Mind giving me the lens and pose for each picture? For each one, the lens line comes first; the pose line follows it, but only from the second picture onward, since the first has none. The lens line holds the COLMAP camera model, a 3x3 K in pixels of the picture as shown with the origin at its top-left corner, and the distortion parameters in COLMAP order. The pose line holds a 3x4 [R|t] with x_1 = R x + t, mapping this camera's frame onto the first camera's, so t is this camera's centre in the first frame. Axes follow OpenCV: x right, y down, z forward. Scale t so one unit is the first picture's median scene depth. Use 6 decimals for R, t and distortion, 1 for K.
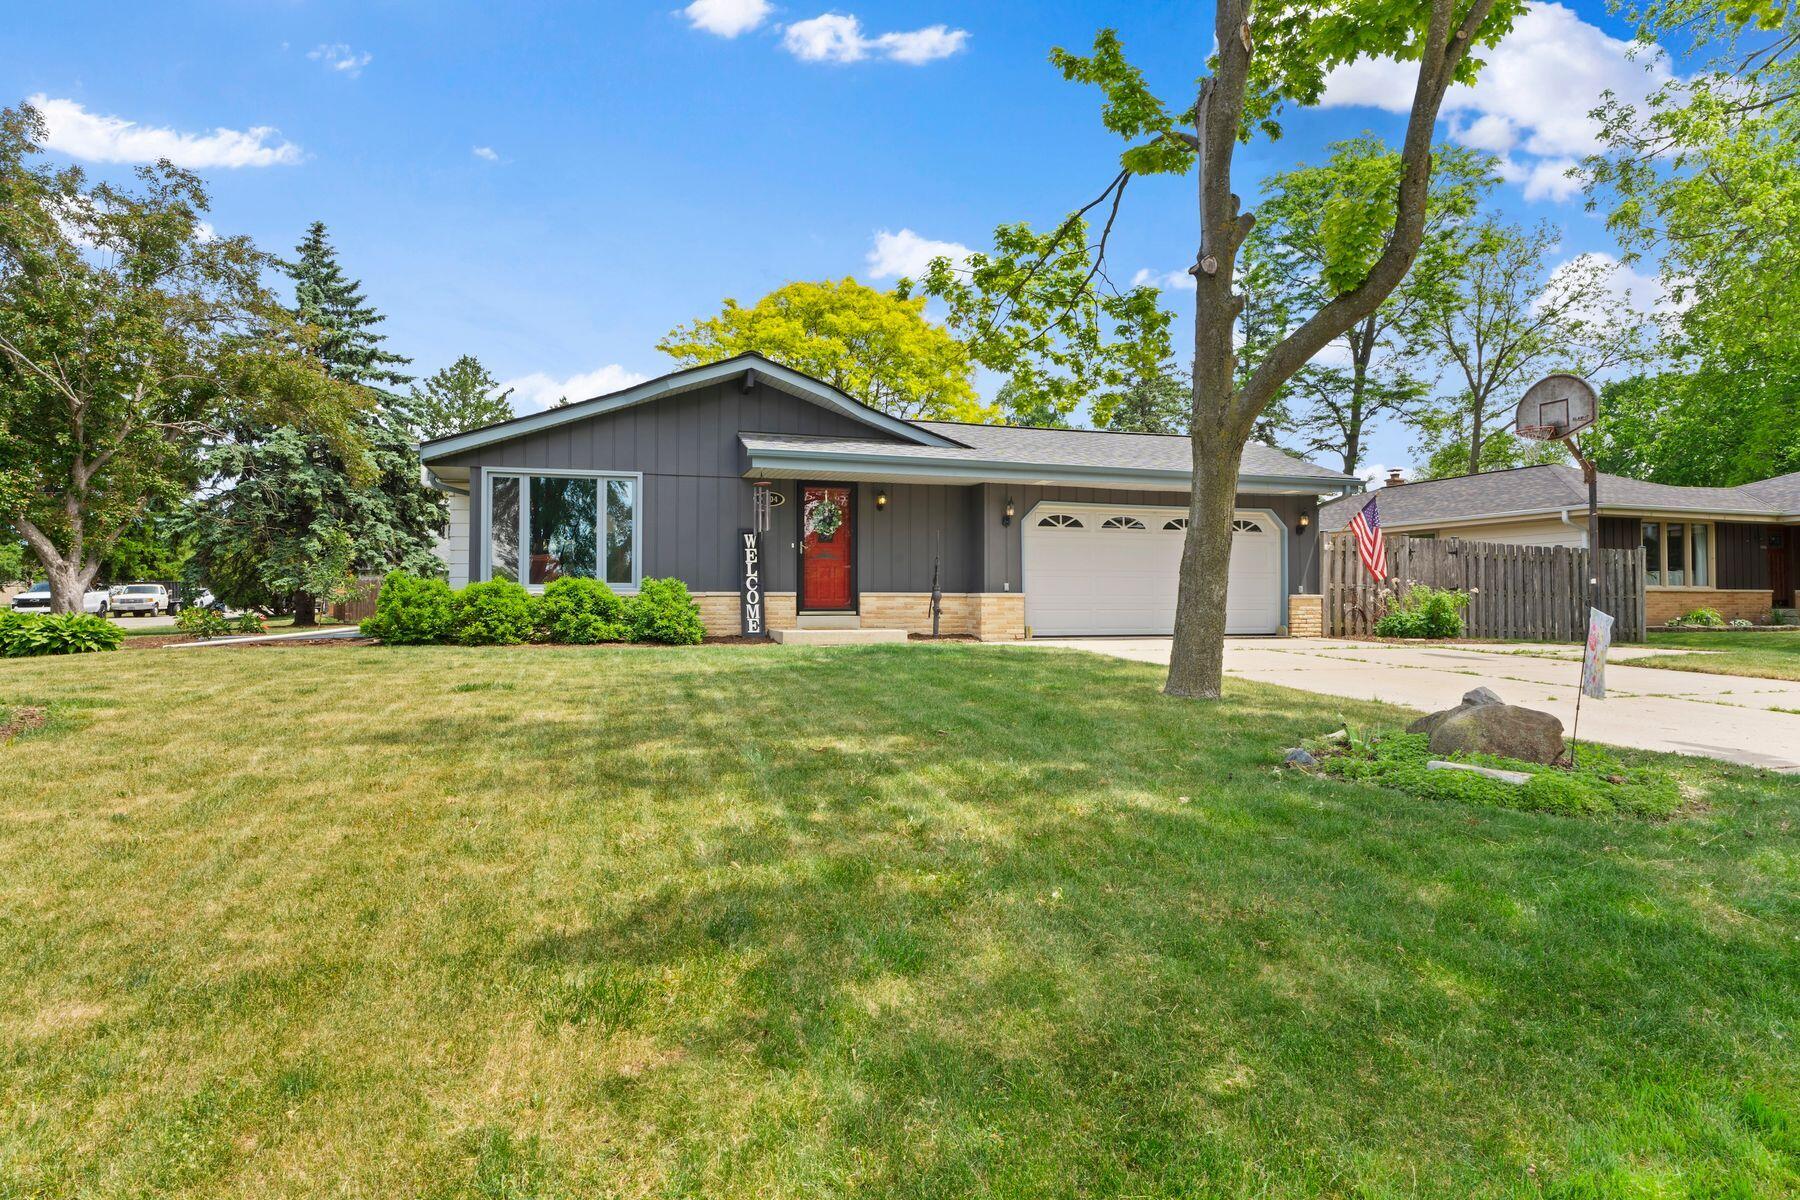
lens RADIAL K [[838.7, 0, 706.7], [0, 838.7, 603.4], [0, 0, 1]] dist [-0.000351, -0.000142]
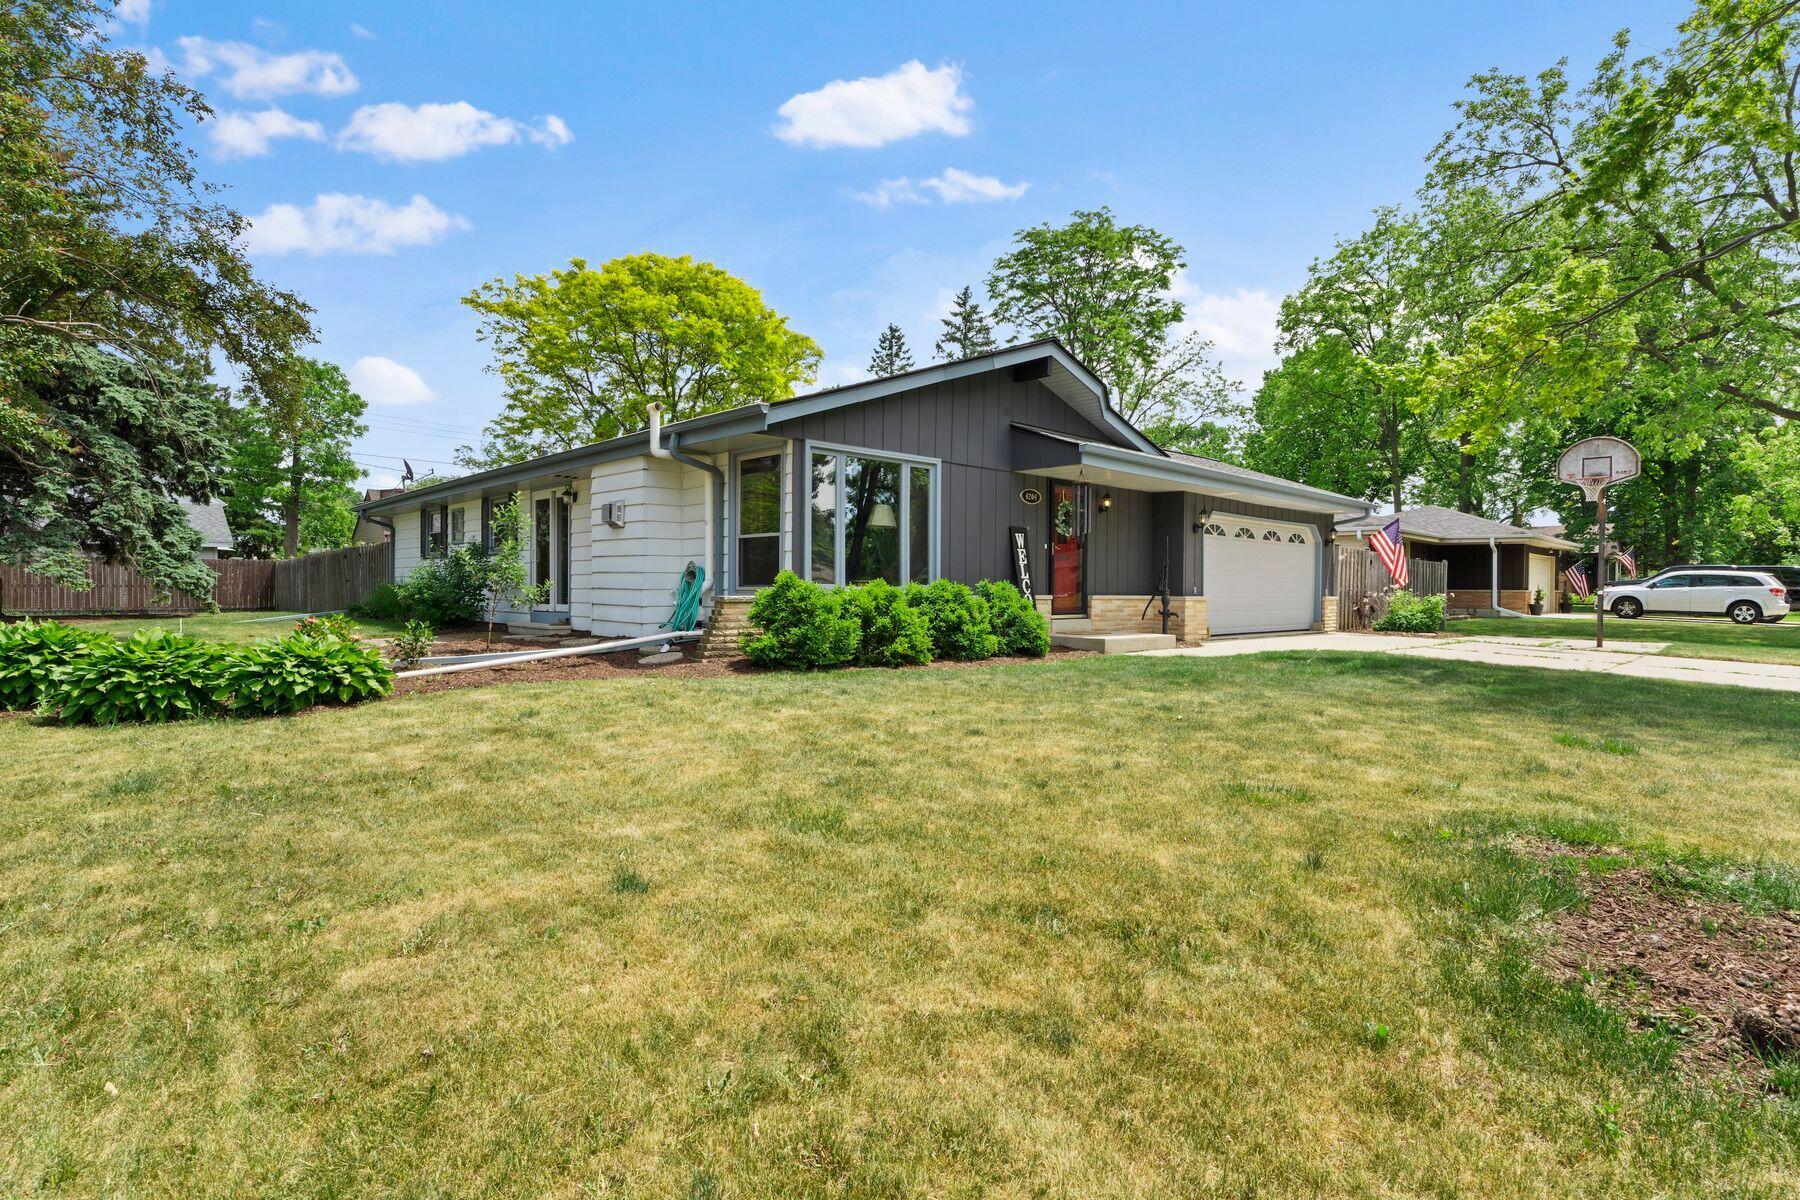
lens RADIAL K [[838.7, 0, 706.7], [0, 838.7, 603.4], [0, 0, 1]] dist [-0.000351, -0.000142]
pose [[0.913318, -0.002073, 0.407242, -0.633958], [-0.007131, 0.999752, 0.021081, -0.021305], [-0.407185, -0.022157, 0.913077, 0.283684]]
